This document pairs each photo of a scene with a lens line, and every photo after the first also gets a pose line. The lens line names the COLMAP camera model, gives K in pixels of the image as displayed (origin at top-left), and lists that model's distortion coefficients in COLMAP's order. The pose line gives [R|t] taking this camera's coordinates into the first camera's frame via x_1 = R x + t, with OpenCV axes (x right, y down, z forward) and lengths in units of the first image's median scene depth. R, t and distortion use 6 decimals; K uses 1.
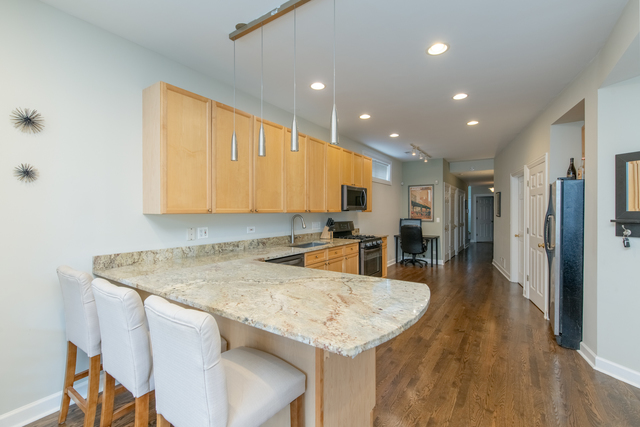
lens RADIAL K [[281.9, 0, 320.0], [0, 281.9, 213.5], [0, 0, 1]] dist [-0.000278, -0.000088]
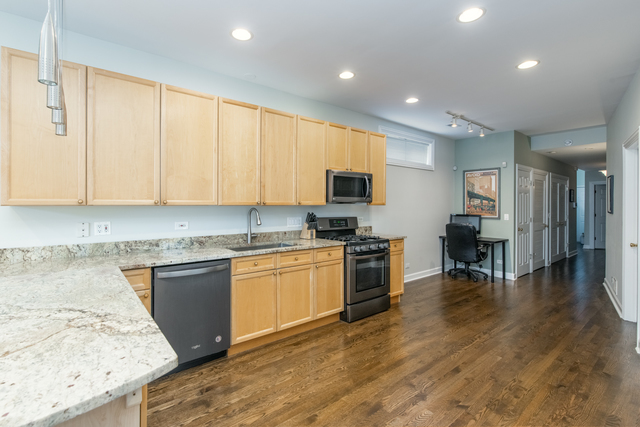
lens RADIAL K [[292.5, 0, 305.4], [0, 292.5, 205.5], [0, 0, 1]] dist [0.000298, -0.000132]
pose [[0.951182, 0.004614, -0.308595, 0.248576], [-0.006108, 0.999974, -0.003877, -0.000217], [0.308569, 0.005572, 0.951186, 0.205098]]
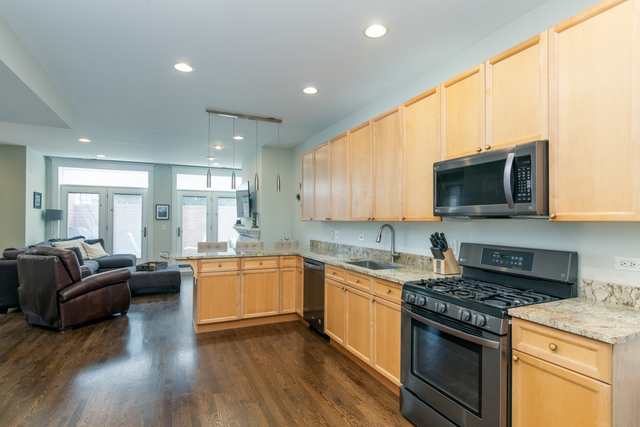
lens RADIAL K [[335.6, 0, 320.0], [0, 335.6, 213.5], [0, 0, 1]] dist [0.000773, 0.000117]
pose [[-0.522432, -0.017085, -0.852510, 0.608980], [-0.008785, 0.999854, -0.014655, -0.007254], [0.852636, -0.000167, -0.522506, 1.039053]]
